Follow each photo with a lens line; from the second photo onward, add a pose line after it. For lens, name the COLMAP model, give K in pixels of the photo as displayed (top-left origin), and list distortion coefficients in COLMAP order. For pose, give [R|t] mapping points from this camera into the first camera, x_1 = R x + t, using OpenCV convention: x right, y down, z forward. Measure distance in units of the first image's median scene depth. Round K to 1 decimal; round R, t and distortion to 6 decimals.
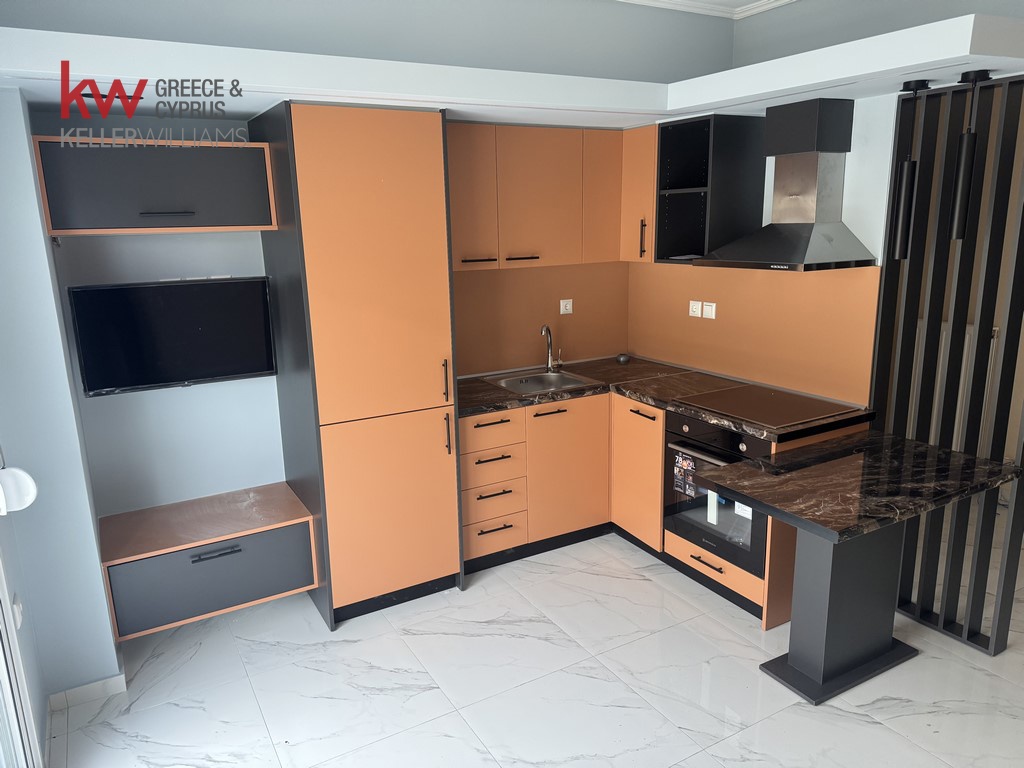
lens RADIAL K [[714.5, 0, 509.7], [0, 714.5, 384.6], [0, 0, 1]] dist [0.063514, -0.076447]
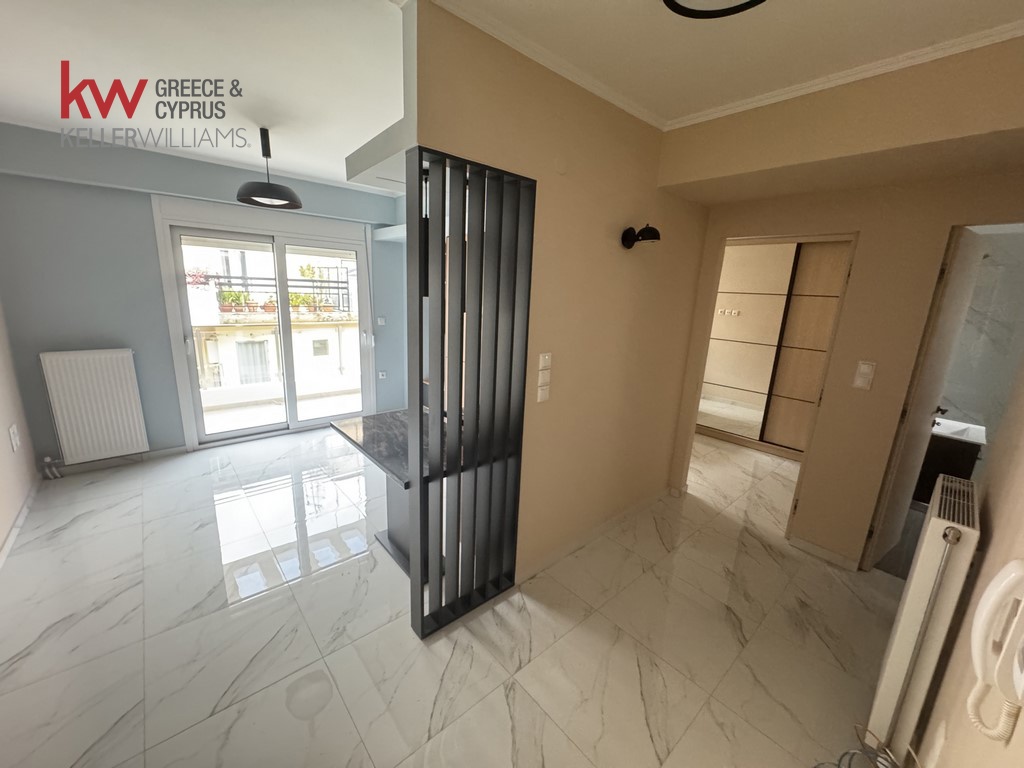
lens RADIAL K [[407.9, 0, 507.5], [0, 407.9, 385.8], [0, 0, 1]] dist [-0.000345, 0.000036]
pose [[0.185400, 0.257113, -0.948430, 1.153452], [-0.269280, 0.941511, 0.202598, -0.194635], [0.945048, 0.217831, 0.243791, 0.813360]]
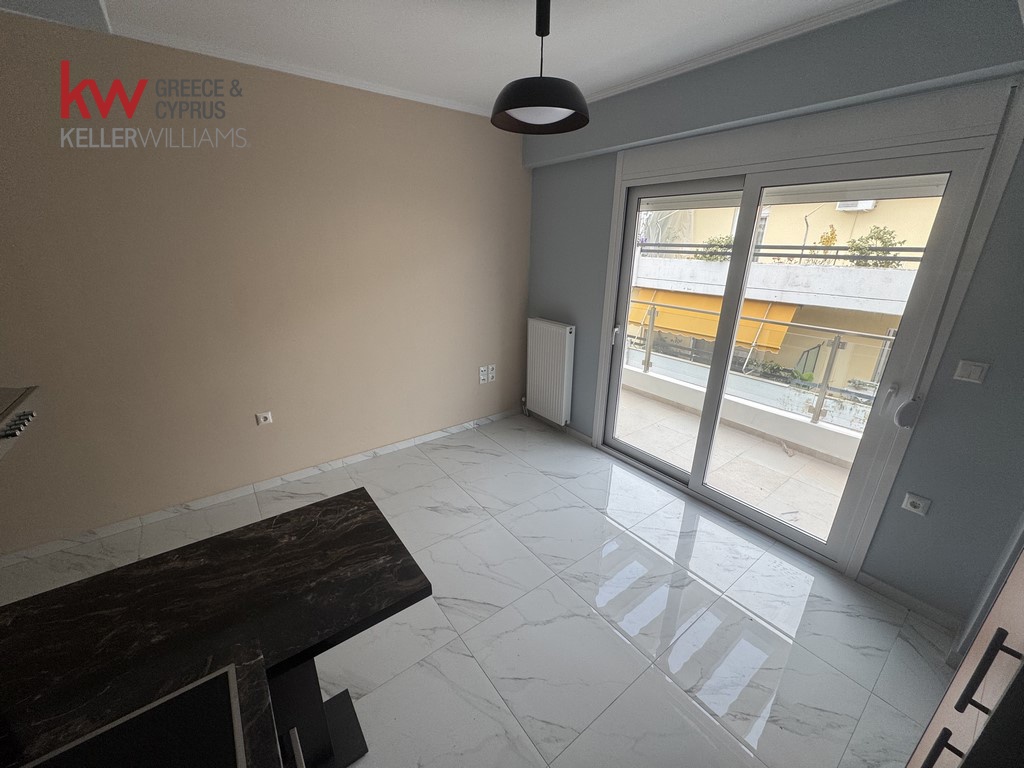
lens RADIAL K [[407.0, 0, 510.2], [0, 407.0, 380.9], [0, 0, 1]] dist [0.000160, 0.000016]
pose [[-0.992881, 0.049656, -0.108269, 0.177820], [-0.016211, 0.844169, 0.535832, -0.253335], [0.118005, 0.533772, -0.837354, 1.076303]]
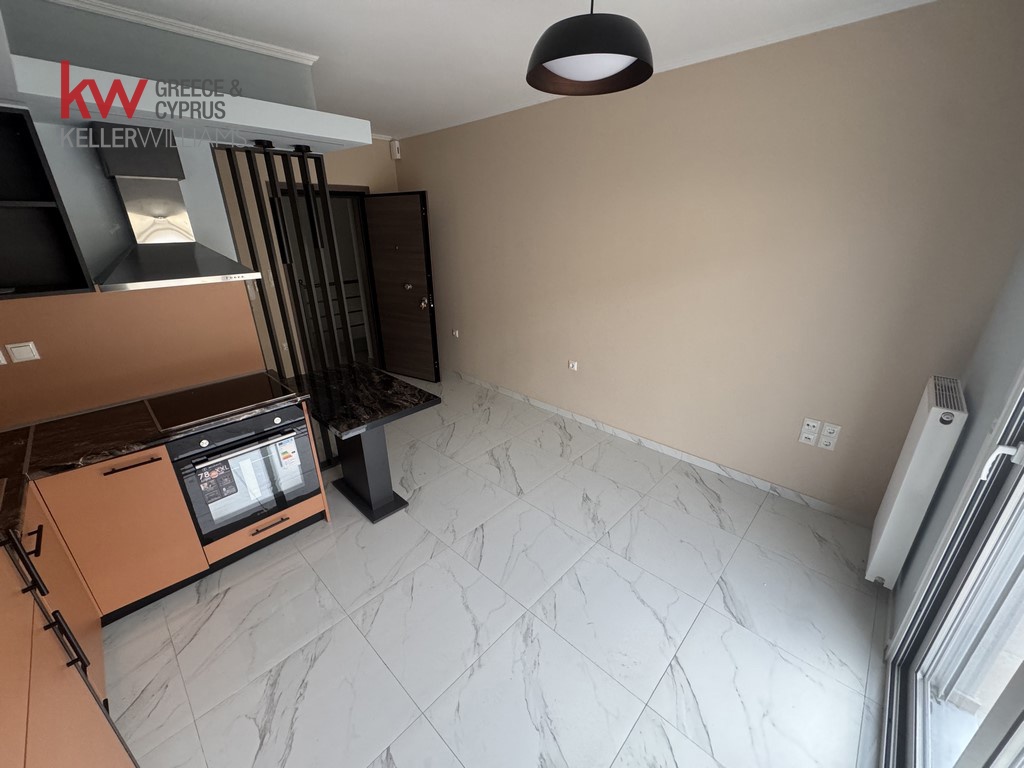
lens RADIAL K [[405.4, 0, 510.8], [0, 405.4, 382.3], [0, 0, 1]] dist [0.000426, 0.000118]
pose [[-0.279864, -0.323887, 0.903755, -0.408679], [0.235626, 0.889406, 0.391711, -0.153094], [-0.930675, 0.322574, -0.172596, 0.689771]]
